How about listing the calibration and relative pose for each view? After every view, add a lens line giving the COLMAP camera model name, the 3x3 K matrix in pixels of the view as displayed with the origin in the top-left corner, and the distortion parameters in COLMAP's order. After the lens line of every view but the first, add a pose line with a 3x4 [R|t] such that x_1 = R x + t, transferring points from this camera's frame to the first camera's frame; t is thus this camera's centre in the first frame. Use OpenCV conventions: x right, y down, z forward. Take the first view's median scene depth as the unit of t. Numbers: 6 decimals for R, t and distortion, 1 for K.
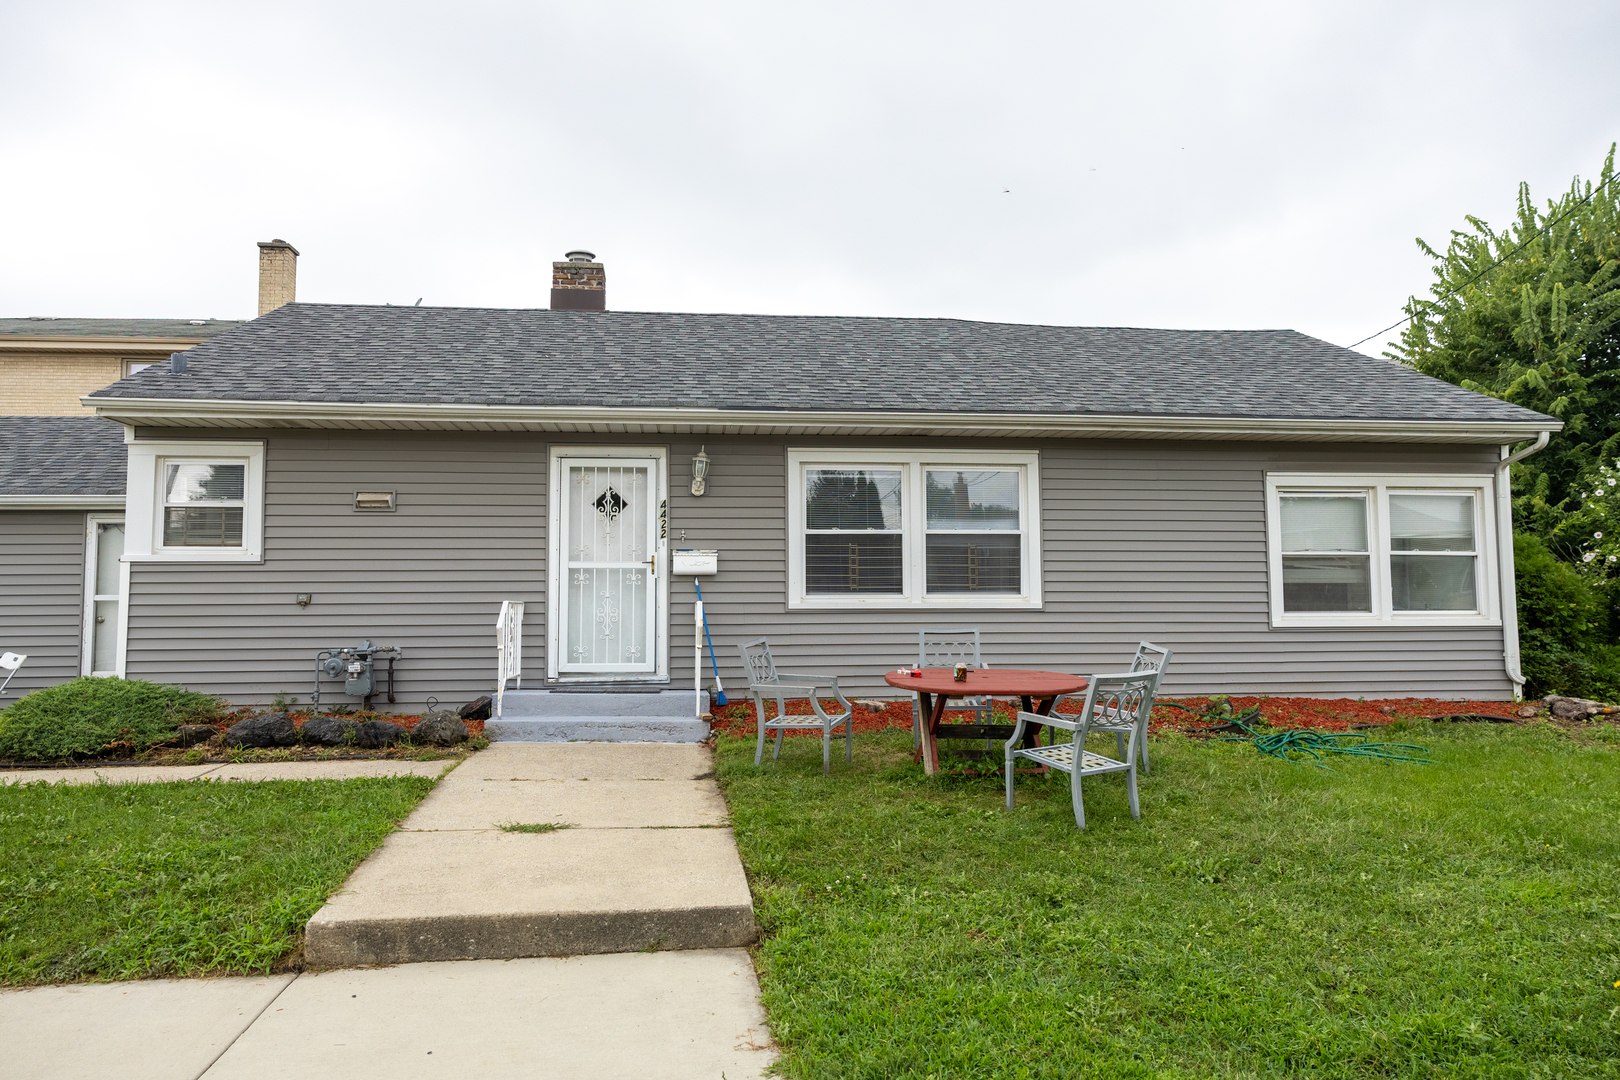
lens RADIAL K [[1101.5, 0, 812.3], [0, 1101.5, 543.1], [0, 0, 1]] dist [0.001856, -0.002480]
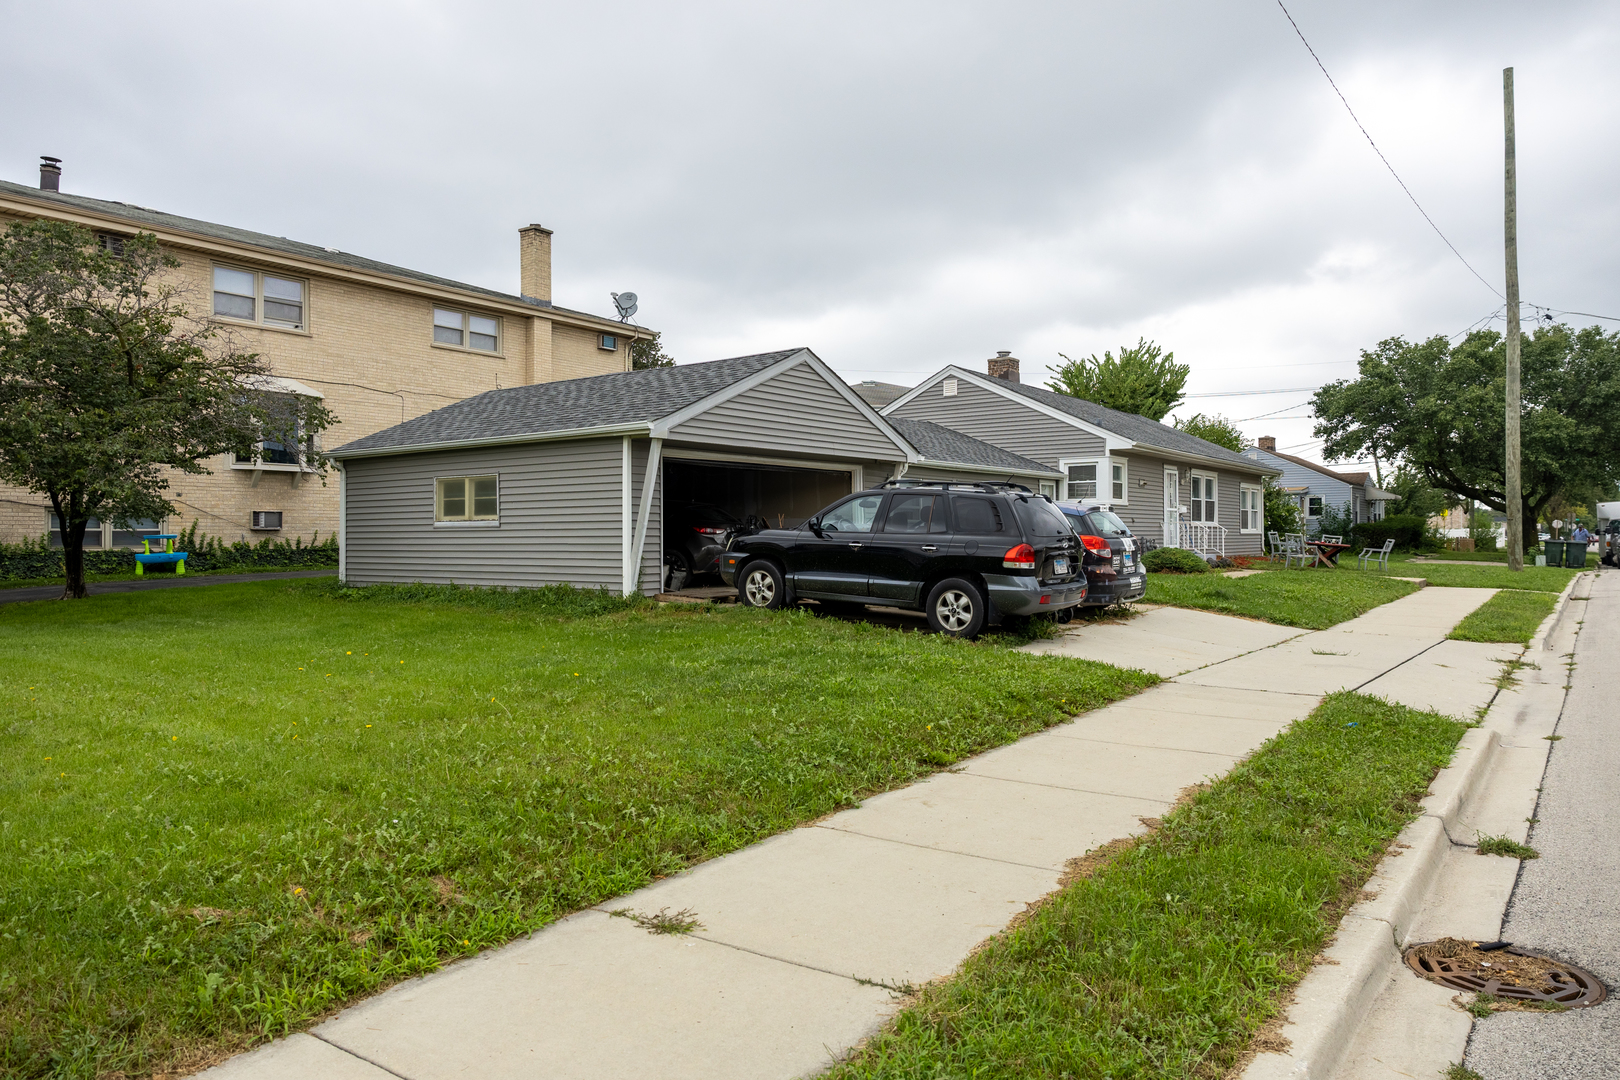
lens RADIAL K [[1101.5, 0, 802.9], [0, 1101.5, 540.2], [0, 0, 1]] dist [0.001856, -0.002480]
pose [[0.677407, 0.001499, 0.735607, -2.700661], [-0.045800, 0.998144, 0.040142, 0.027349], [-0.734182, -0.060883, 0.676218, -0.169759]]
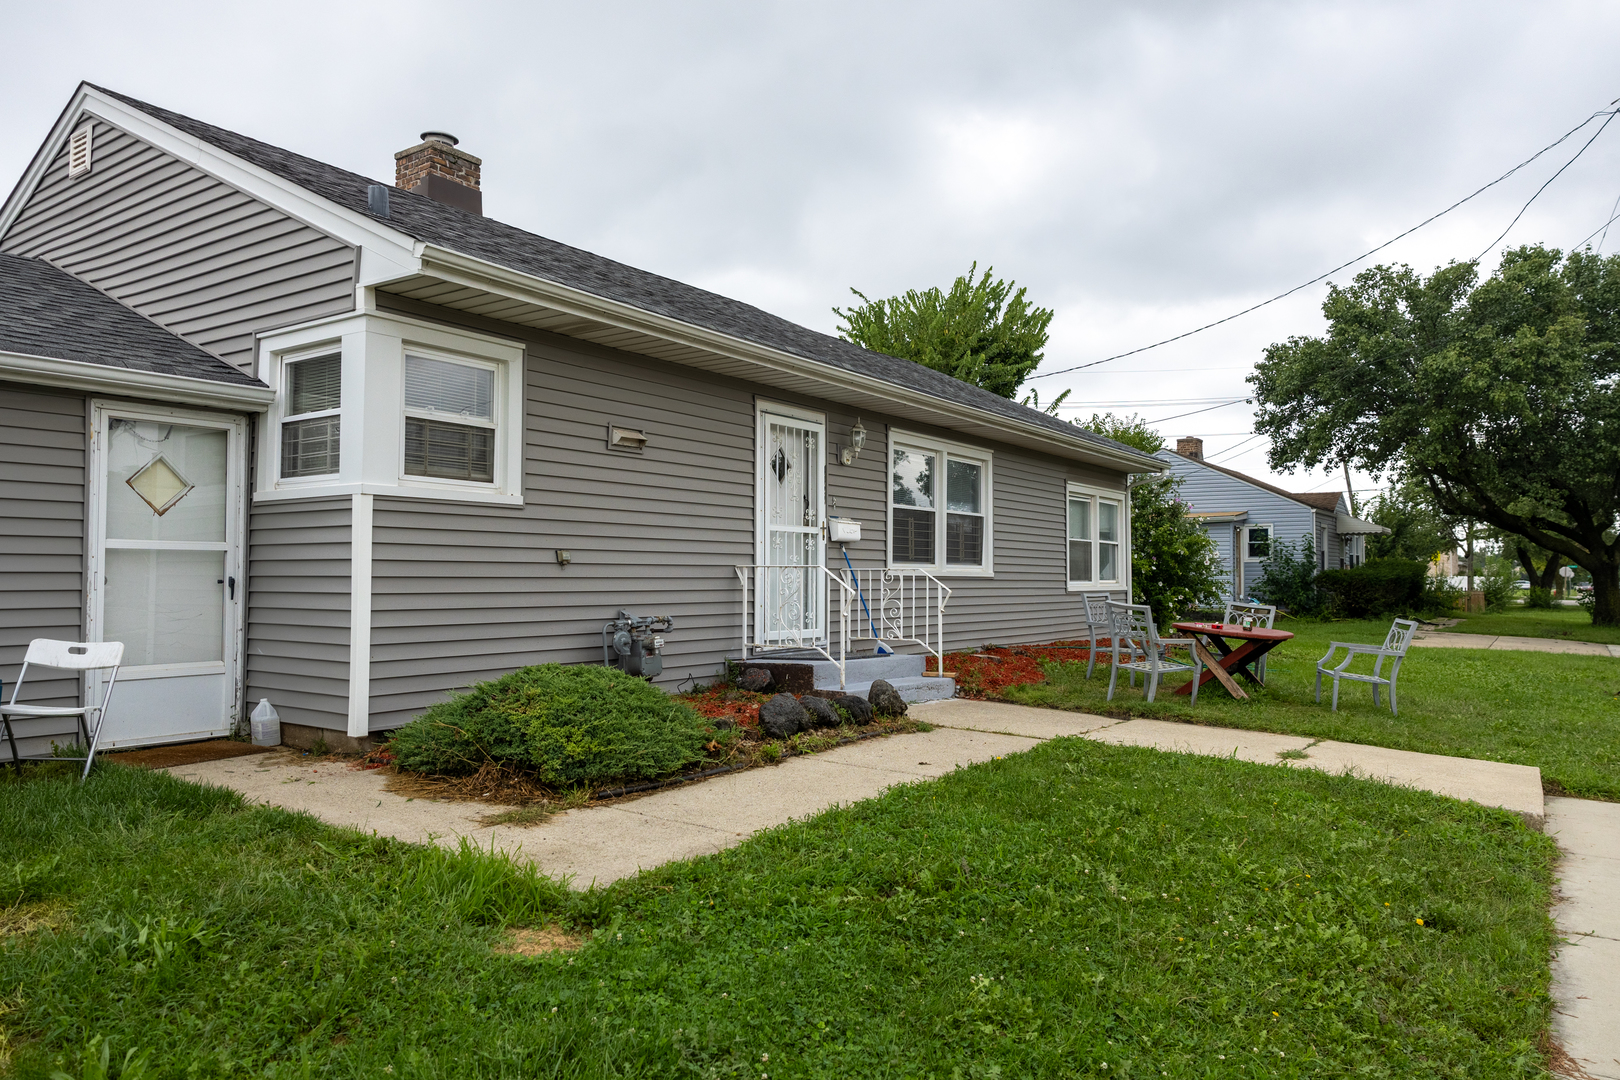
lens RADIAL K [[1101.5, 0, 811.5], [0, 1101.5, 539.8], [0, 0, 1]] dist [0.001856, -0.002480]
pose [[0.657686, 0.035512, 0.752455, -0.874064], [-0.059539, 0.998214, 0.004929, 0.023052], [-0.750936, -0.048042, 0.658625, 0.335858]]
